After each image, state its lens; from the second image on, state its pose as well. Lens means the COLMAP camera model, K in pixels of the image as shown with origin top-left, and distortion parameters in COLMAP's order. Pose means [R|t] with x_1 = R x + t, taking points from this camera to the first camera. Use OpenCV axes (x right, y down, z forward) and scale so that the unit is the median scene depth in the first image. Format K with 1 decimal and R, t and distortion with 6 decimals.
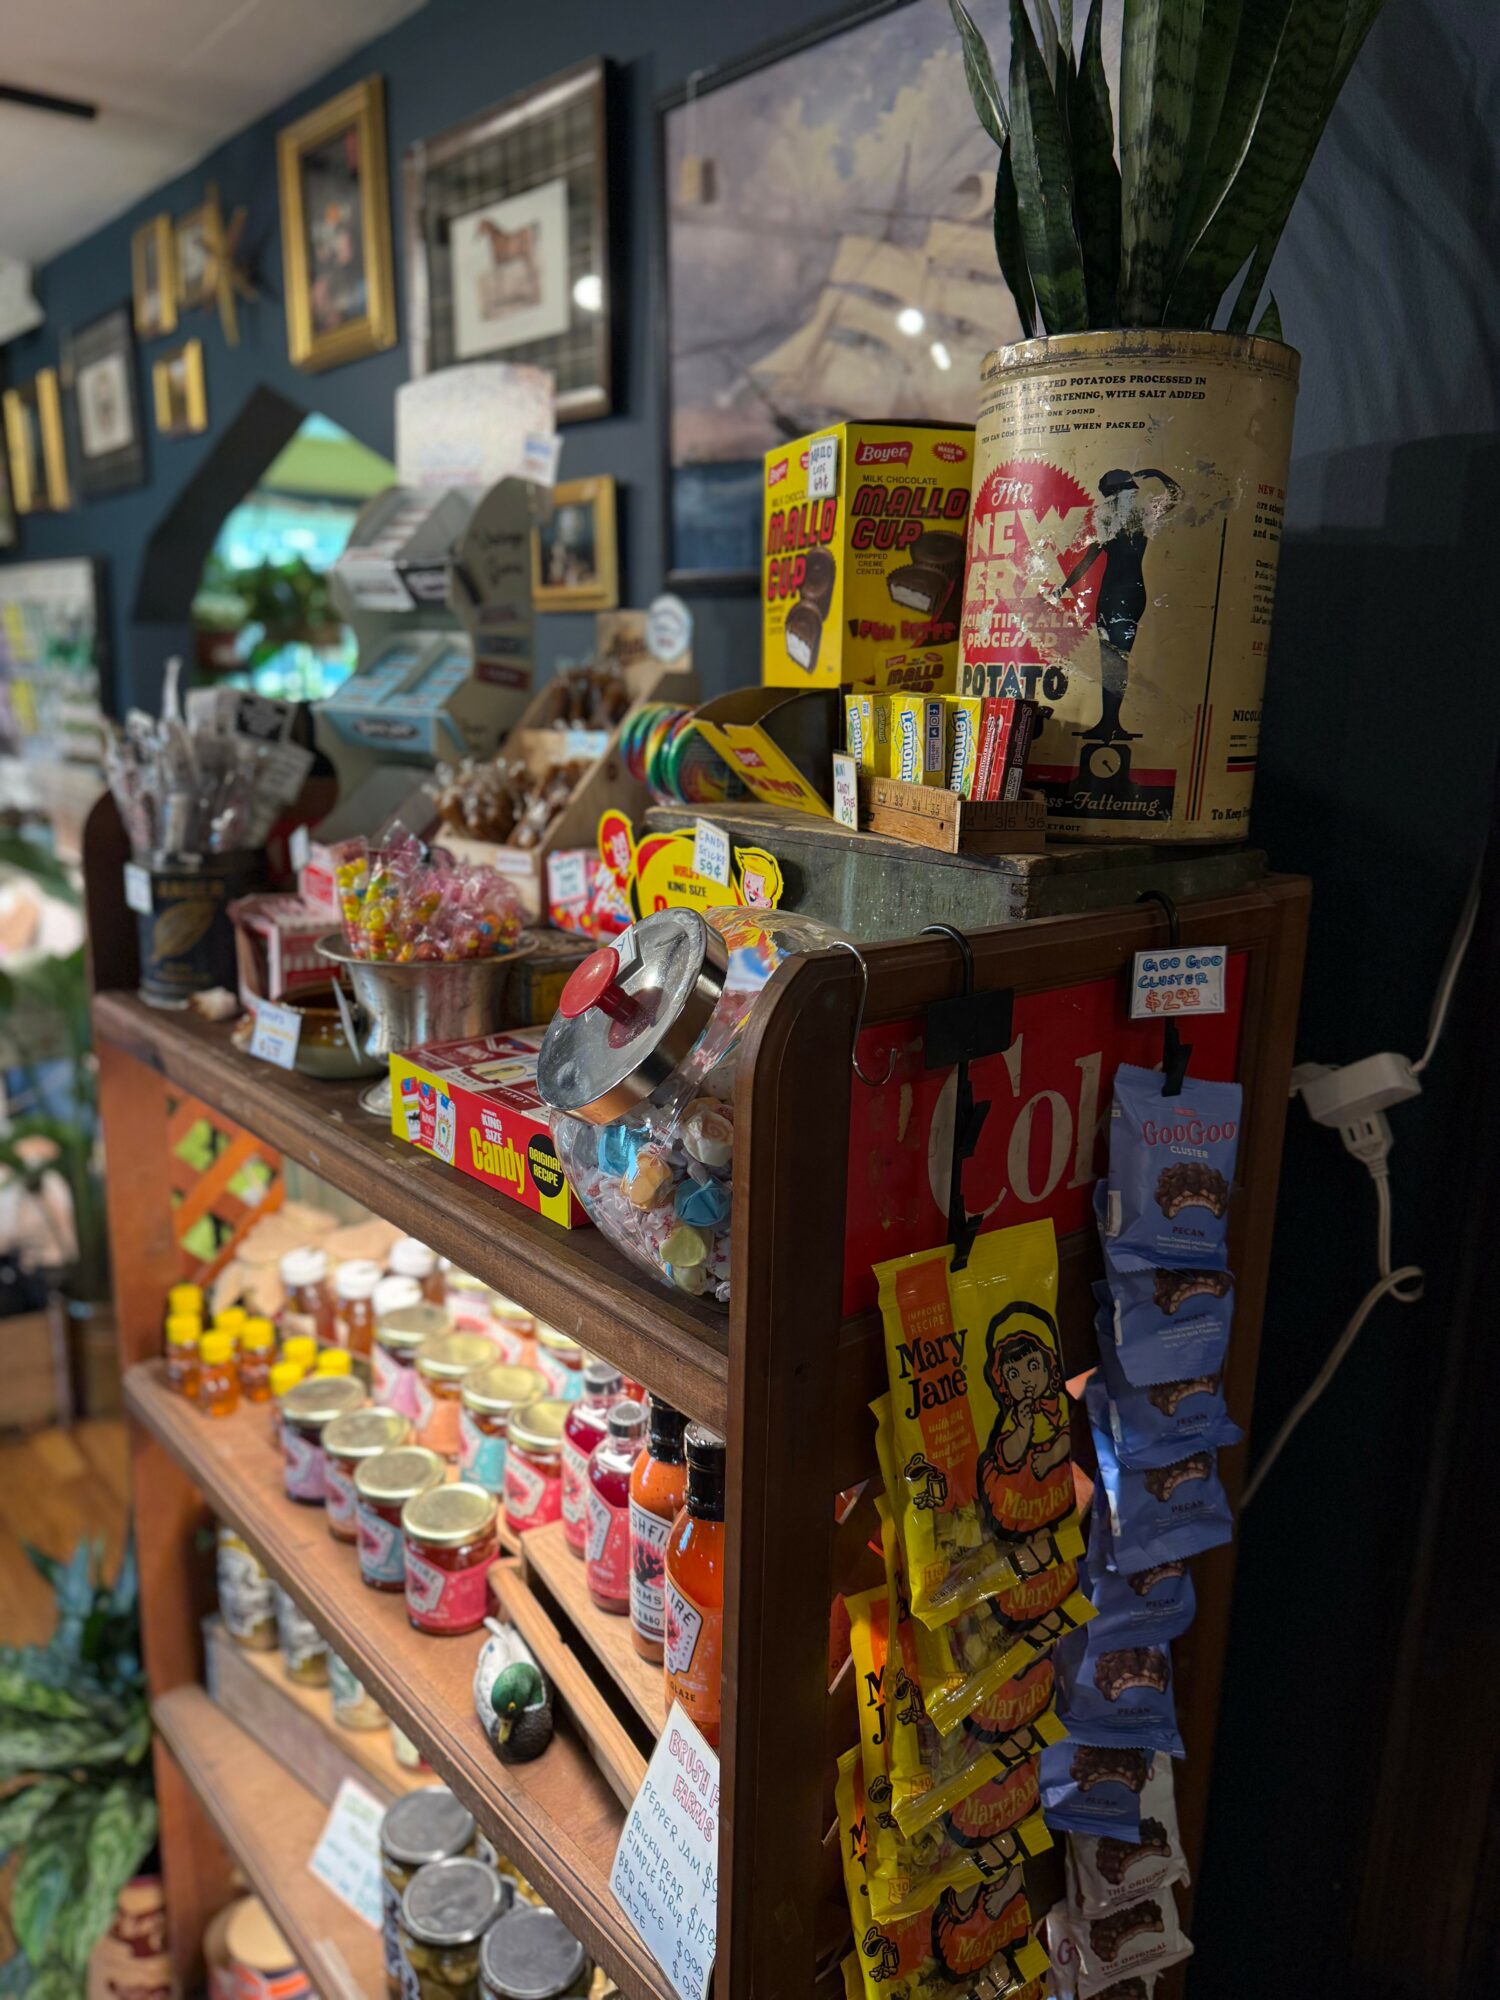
lens RADIAL K [[1452.3, 0, 750.0], [0, 1452.3, 1000.0], [0, 0, 1]] dist [0.055385, -0.079385]
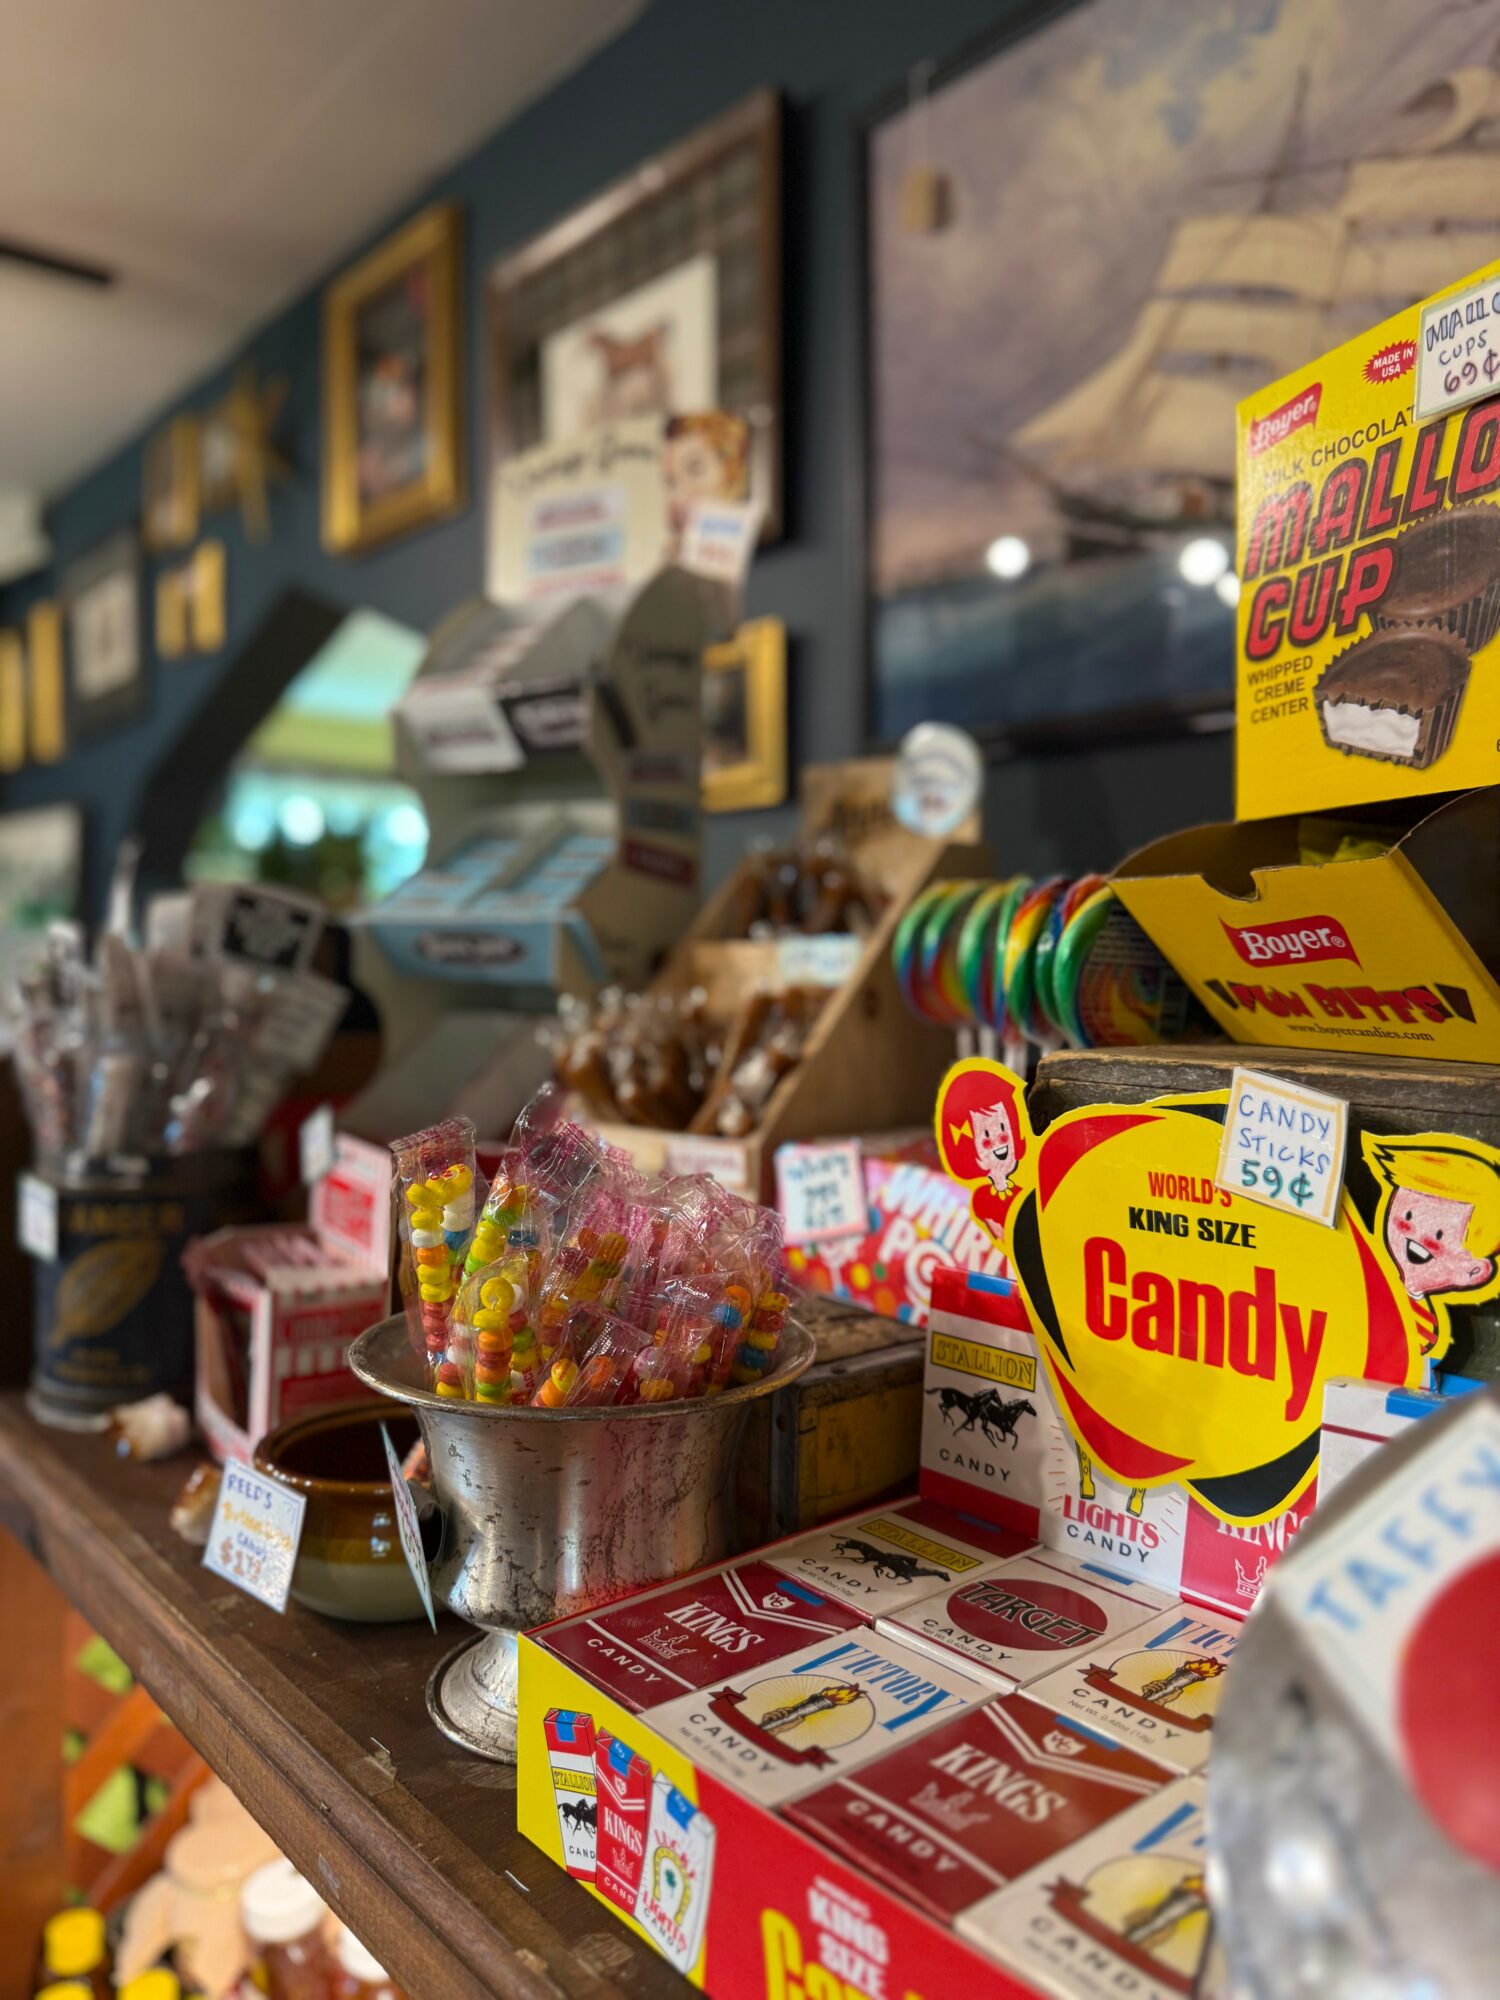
lens RADIAL K [[1448.1, 0, 774.9], [0, 1448.1, 973.9], [0, 0, 1]] dist [0.058578, -0.088539]
pose [[0.999793, -0.010388, 0.017479, -0.160613], [0.013855, 0.977236, -0.211702, -0.053323], [-0.014882, 0.211901, 0.977178, 0.490545]]
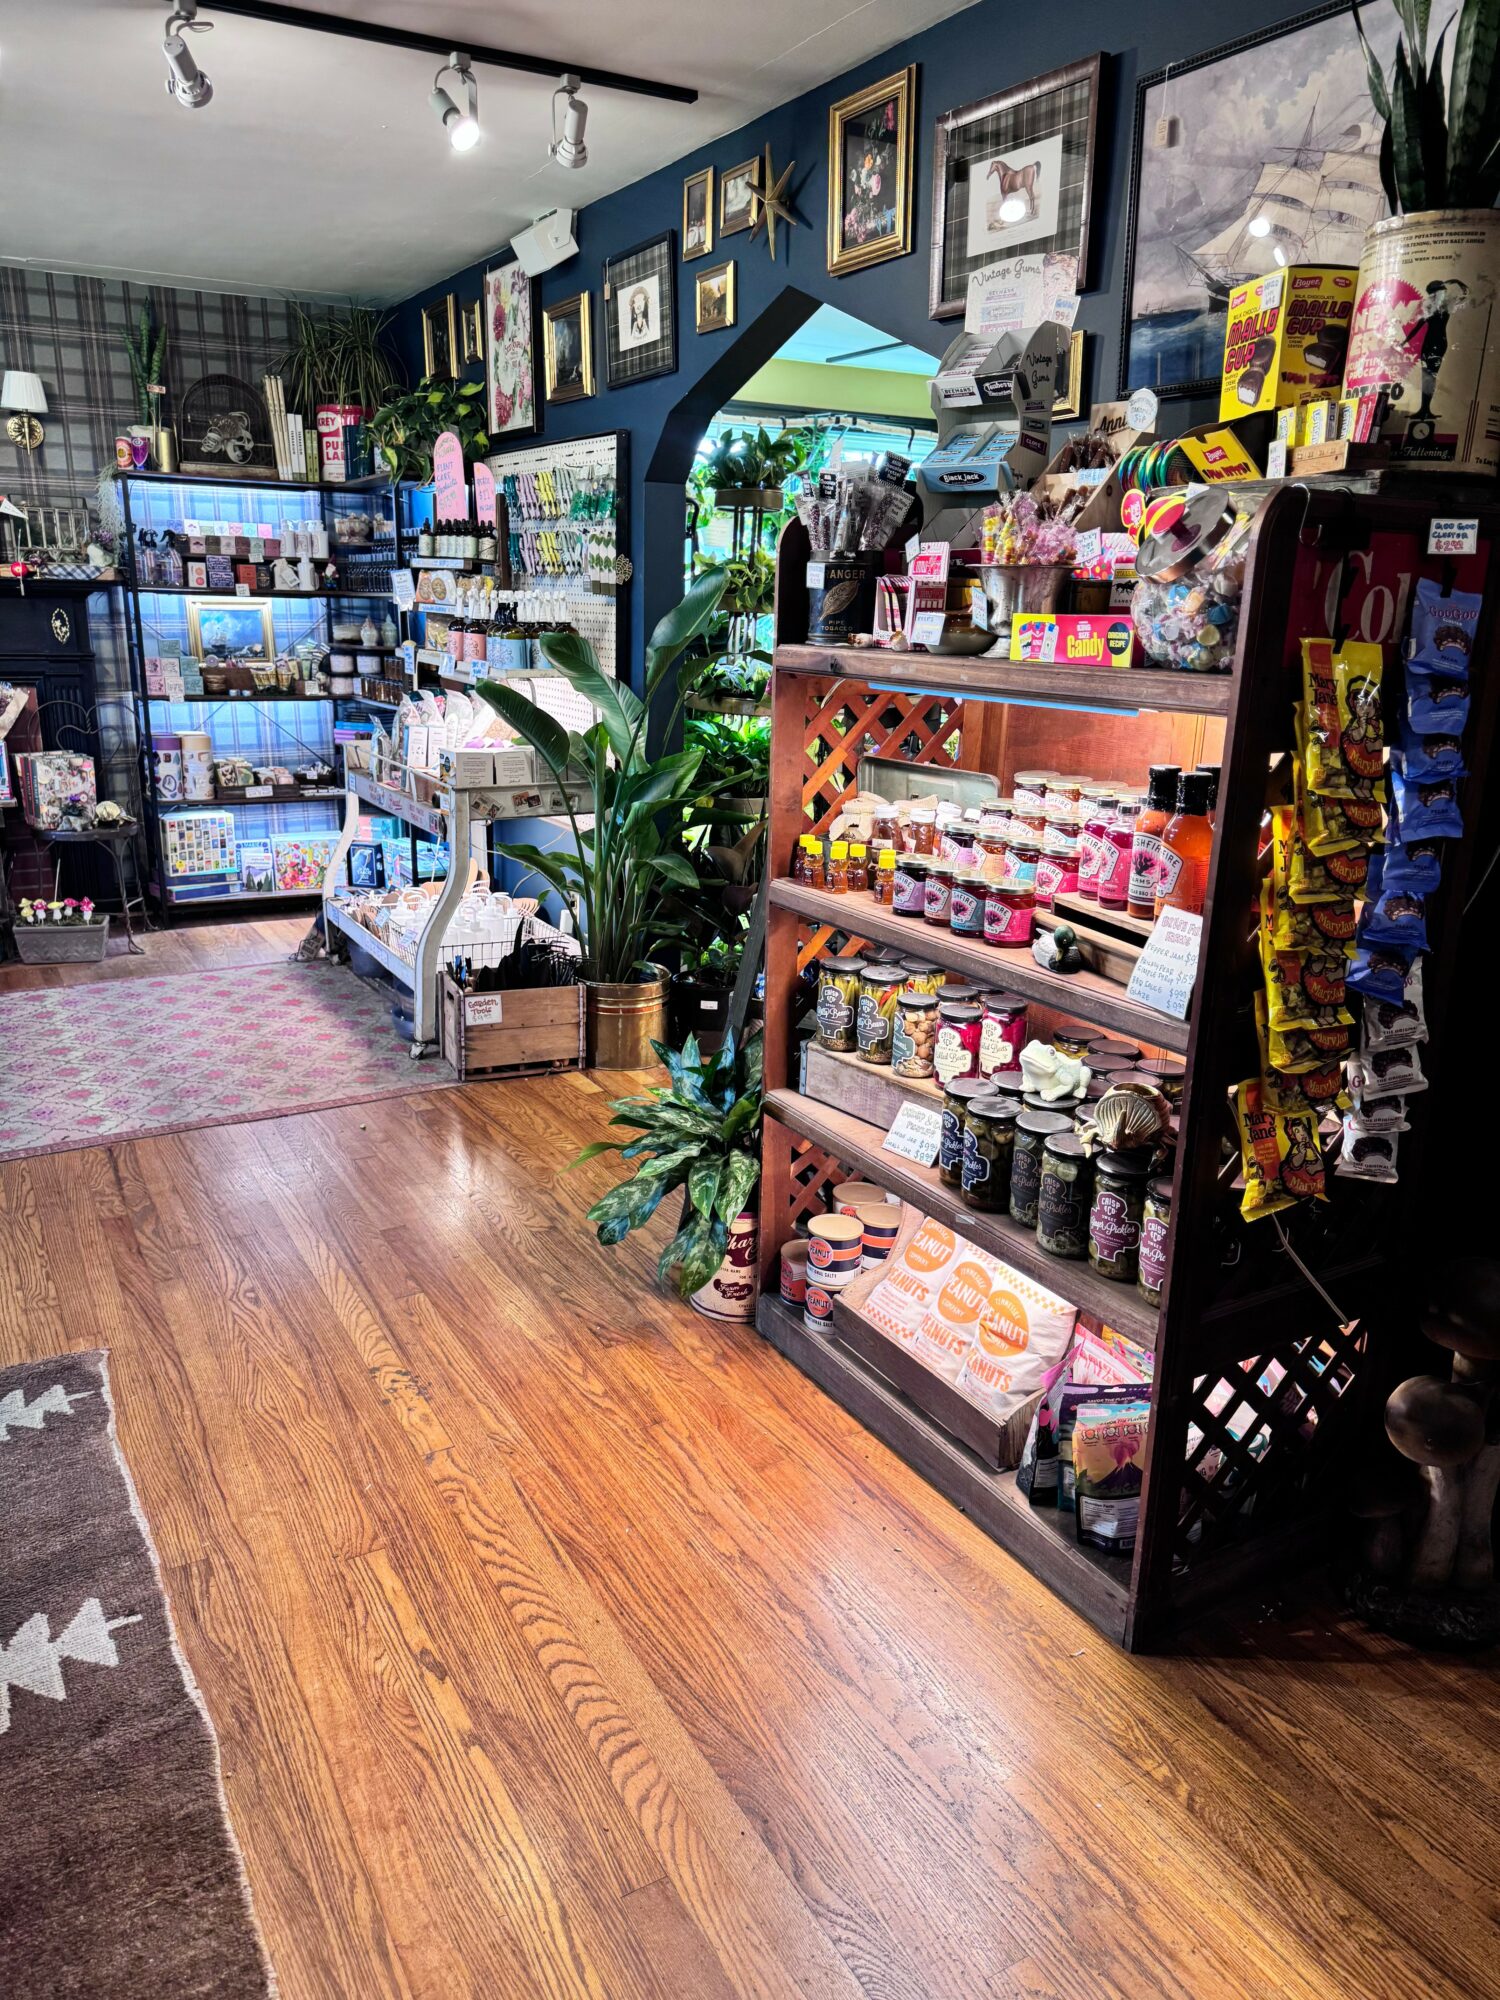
lens RADIAL K [[1443.6, 0, 750.0], [0, 1443.6, 1000.0], [0, 0, 1]] dist [-0.000452, 0.001567]
pose [[0.984129, 0.049338, -0.170456, -0.214895], [-0.041396, 0.997899, 0.049835, 0.416824], [0.172556, -0.041988, 0.984104, -0.855909]]
